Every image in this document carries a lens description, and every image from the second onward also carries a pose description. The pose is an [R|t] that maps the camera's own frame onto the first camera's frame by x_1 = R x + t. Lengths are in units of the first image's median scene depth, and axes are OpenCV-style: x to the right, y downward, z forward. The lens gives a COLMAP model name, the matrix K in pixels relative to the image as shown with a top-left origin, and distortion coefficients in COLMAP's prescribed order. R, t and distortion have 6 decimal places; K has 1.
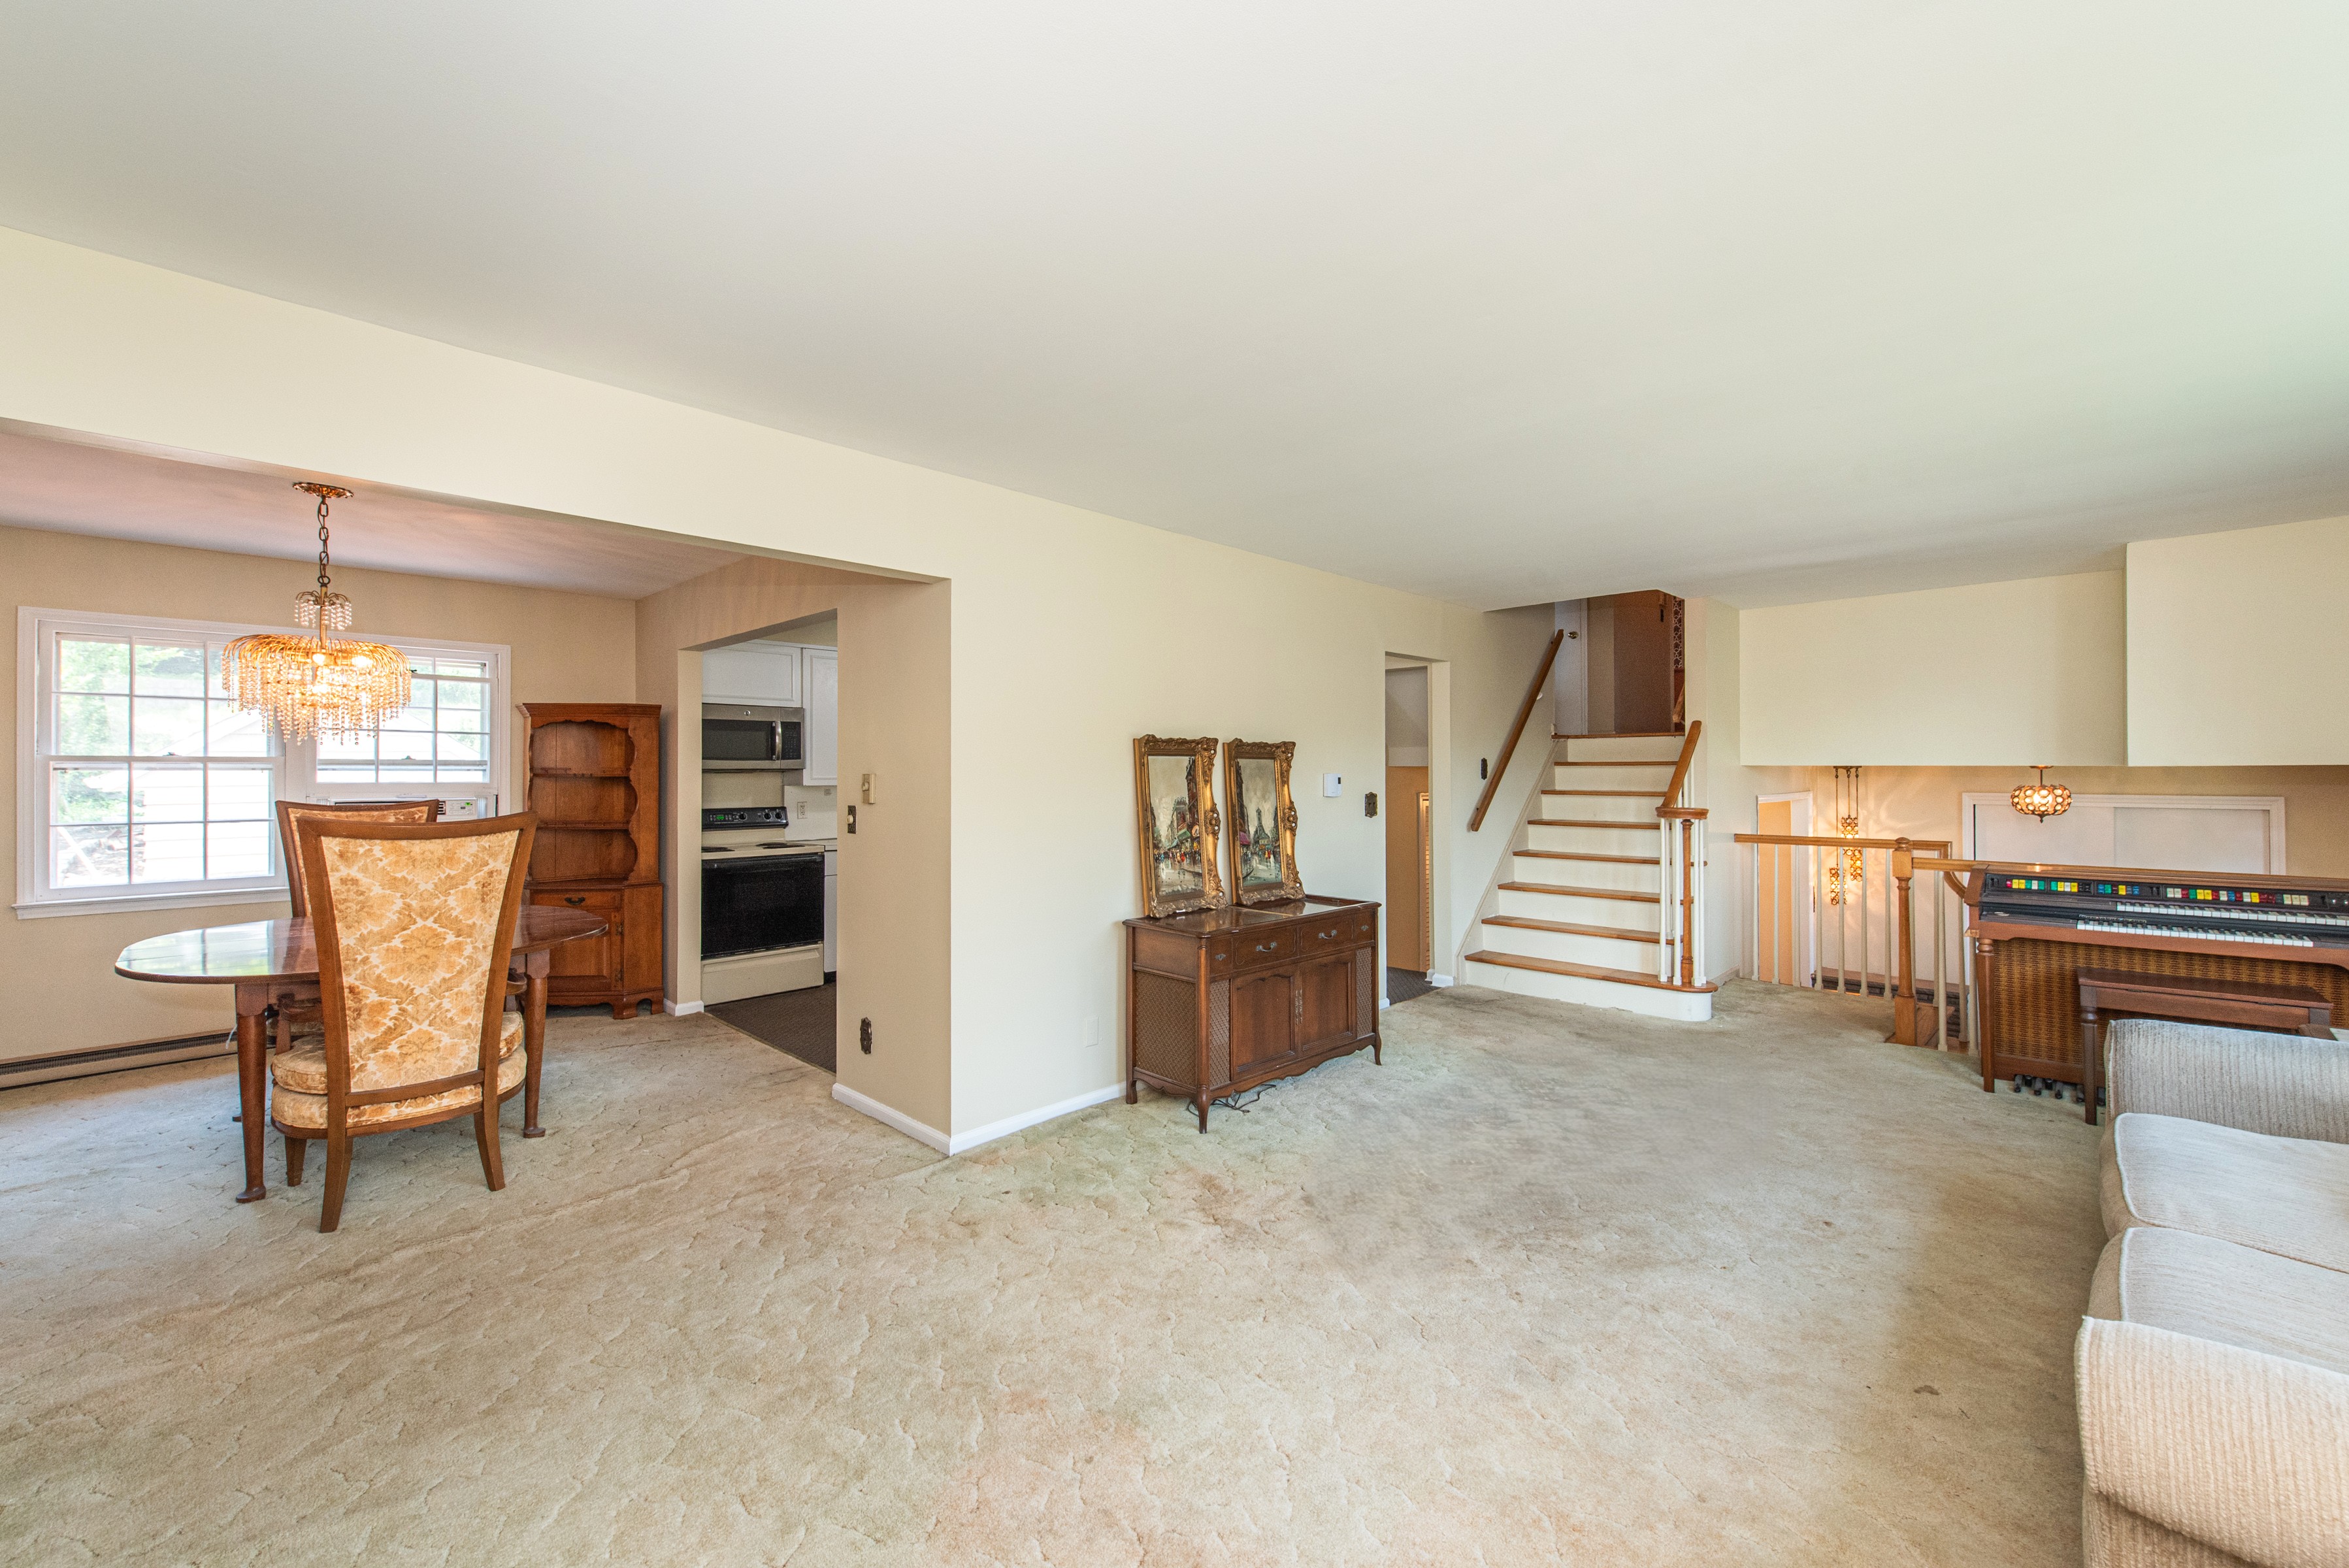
lens RADIAL K [[953.2, 0, 1182.2], [0, 953.2, 773.2], [0, 0, 1]] dist [0.001824, -0.000095]
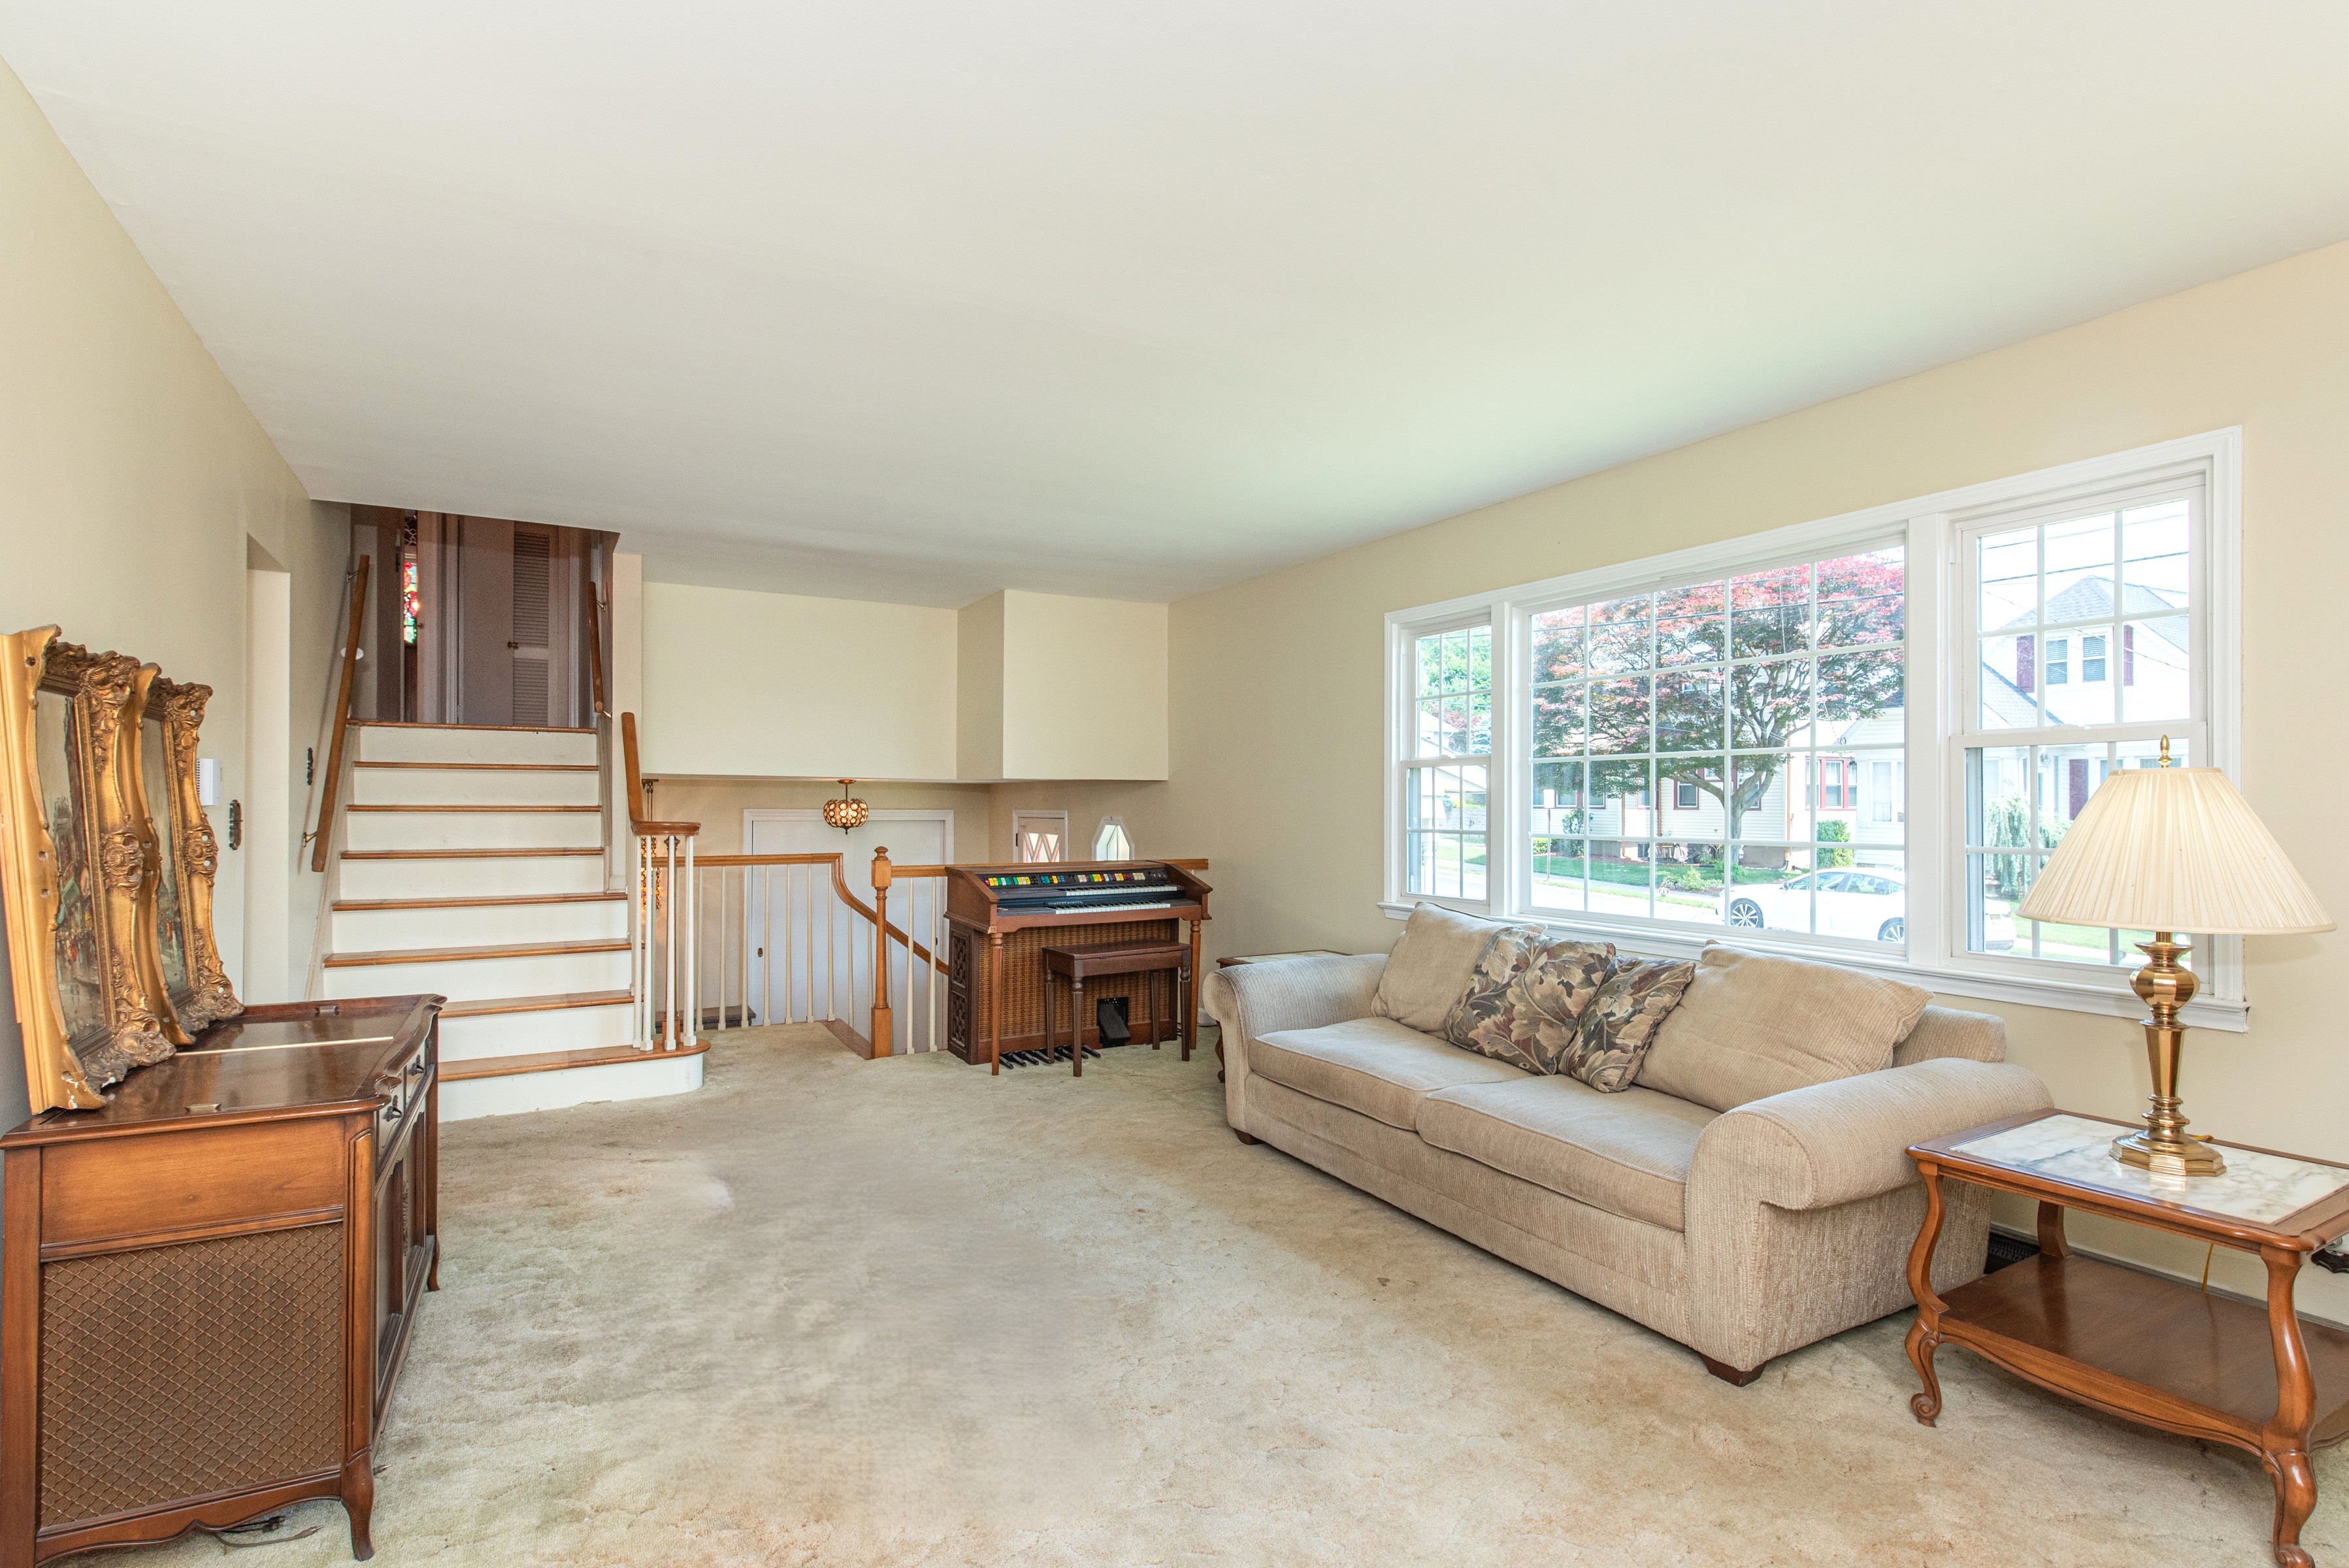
lens RADIAL K [[1147.1, 0, 1182.2], [0, 1147.1, 801.1], [0, 0, 1]] dist [0.028563, -0.000006]
pose [[0.275095, 0.004475, 0.961407, -0.342922], [-0.003161, 0.999988, -0.003751, 0.027504], [-0.961412, -0.002007, 0.275106, 0.430642]]
